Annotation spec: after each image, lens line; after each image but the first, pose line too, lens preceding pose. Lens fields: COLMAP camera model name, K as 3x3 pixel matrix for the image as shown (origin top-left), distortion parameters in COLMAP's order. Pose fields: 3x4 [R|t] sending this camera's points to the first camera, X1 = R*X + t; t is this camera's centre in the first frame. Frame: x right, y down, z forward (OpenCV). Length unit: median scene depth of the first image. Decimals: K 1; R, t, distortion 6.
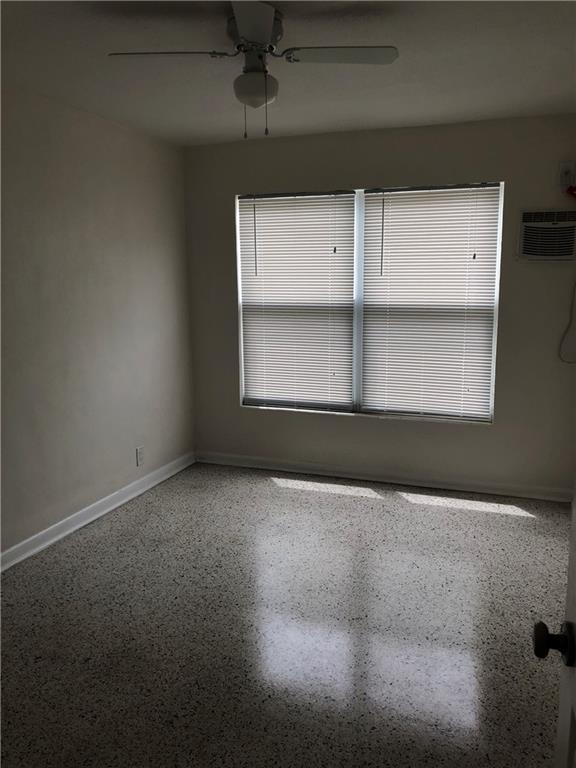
lens RADIAL K [[617.9, 0, 288.0], [0, 617.9, 384.0], [0, 0, 1]] dist [0.011657, -0.007692]
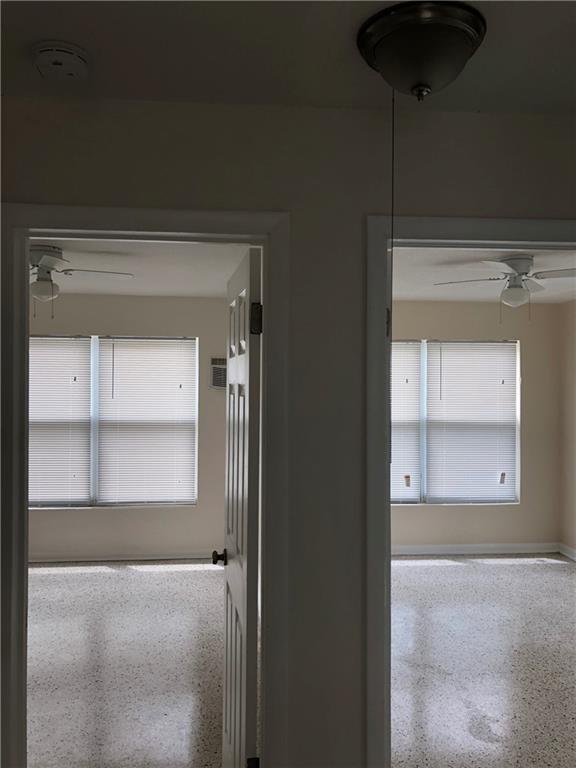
lens RADIAL K [[637.1, 0, 286.6], [0, 637.1, 377.3], [0, 0, 1]] dist [0.086456, -0.001724]
pose [[0.896462, 0.018708, 0.442726, -0.128934], [0.062358, 0.983840, -0.167840, 0.034849], [-0.438712, 0.178070, 0.880808, -0.398372]]
